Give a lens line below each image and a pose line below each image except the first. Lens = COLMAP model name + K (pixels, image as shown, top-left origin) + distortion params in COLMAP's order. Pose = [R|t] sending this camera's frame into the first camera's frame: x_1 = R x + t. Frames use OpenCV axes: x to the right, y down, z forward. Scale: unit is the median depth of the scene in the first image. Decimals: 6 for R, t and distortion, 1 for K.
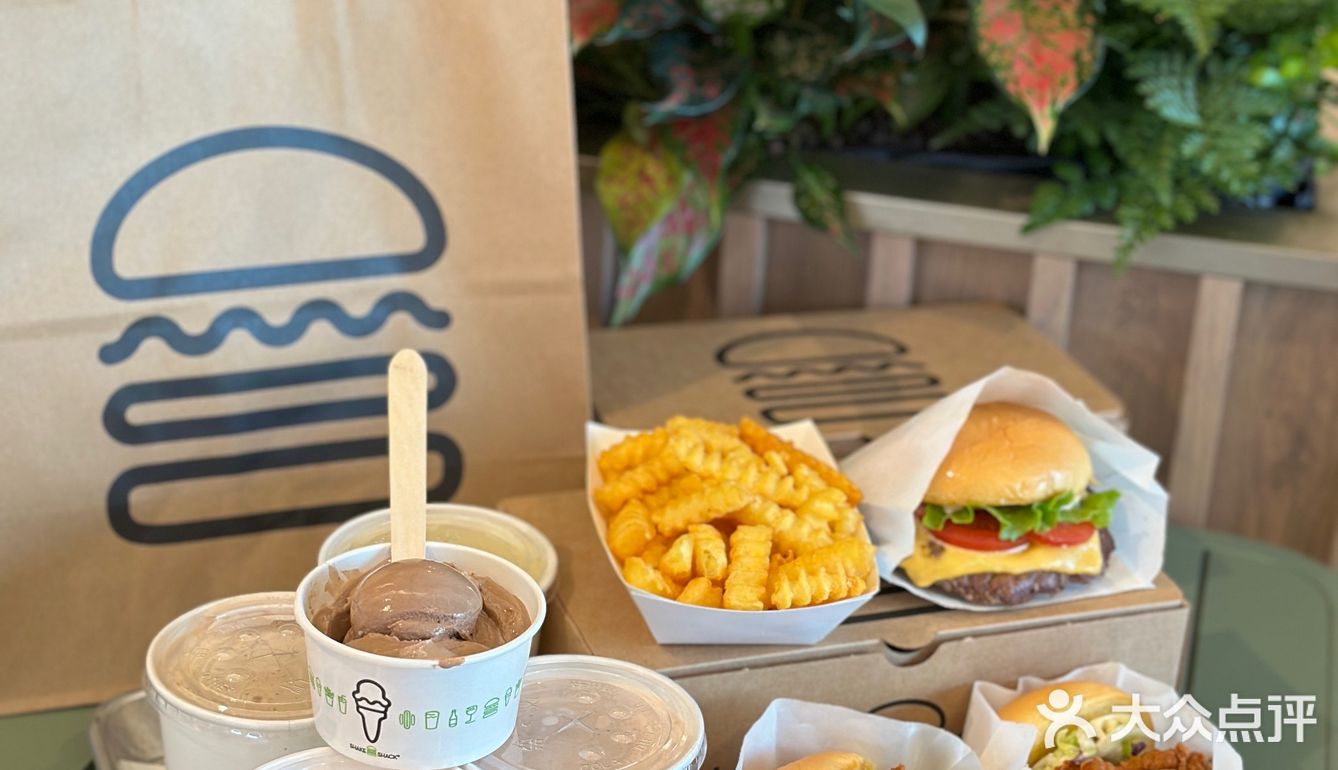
lens RADIAL K [[2466.2, 0, 669.0], [0, 2466.2, 385.0], [0, 0, 1]] dist [0.062663, 0.065387]
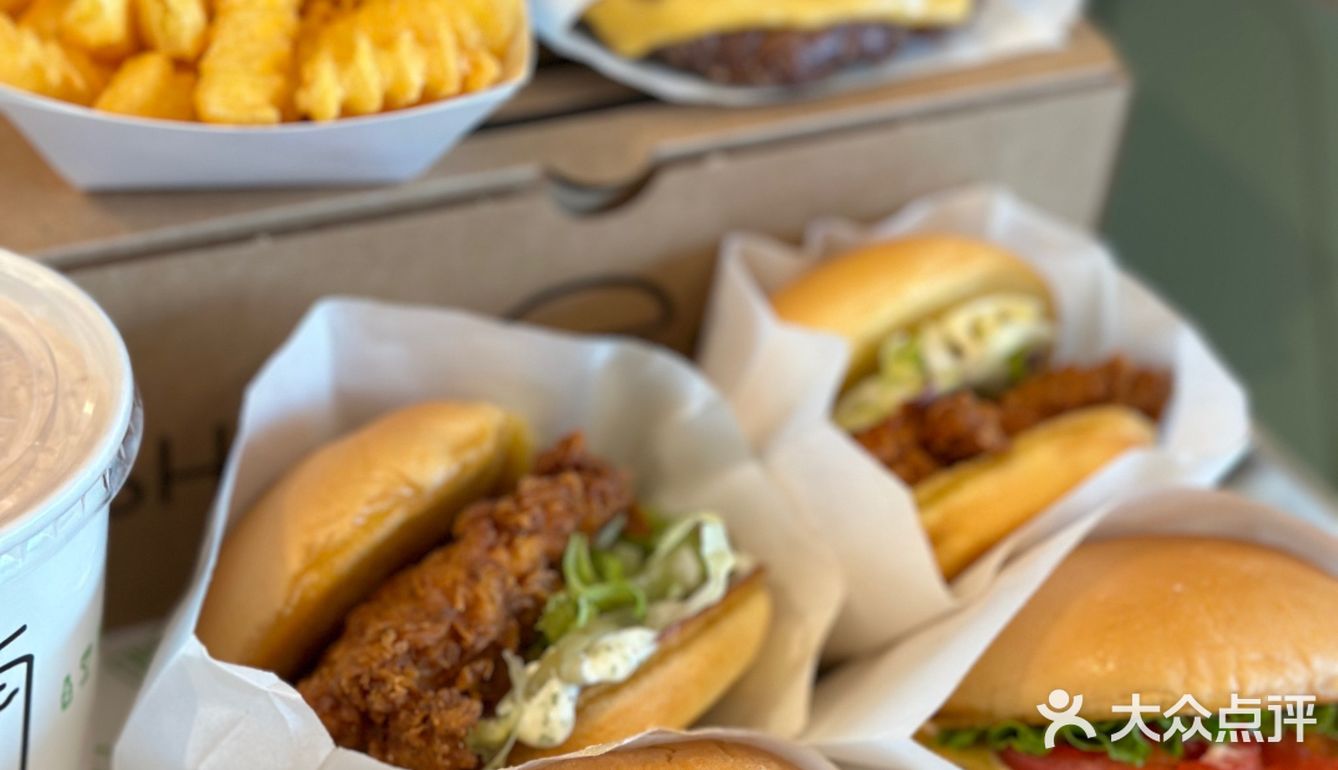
lens RADIAL K [[2466.2, 0, 669.0], [0, 2466.2, 385.0], [0, 0, 1]] dist [0.062663, 0.065387]
pose [[0.995461, -0.026787, 0.091322, 0.066358], [0.003461, 0.969126, 0.246543, 0.023053], [-0.095106, -0.245108, 0.964820, 0.516767]]
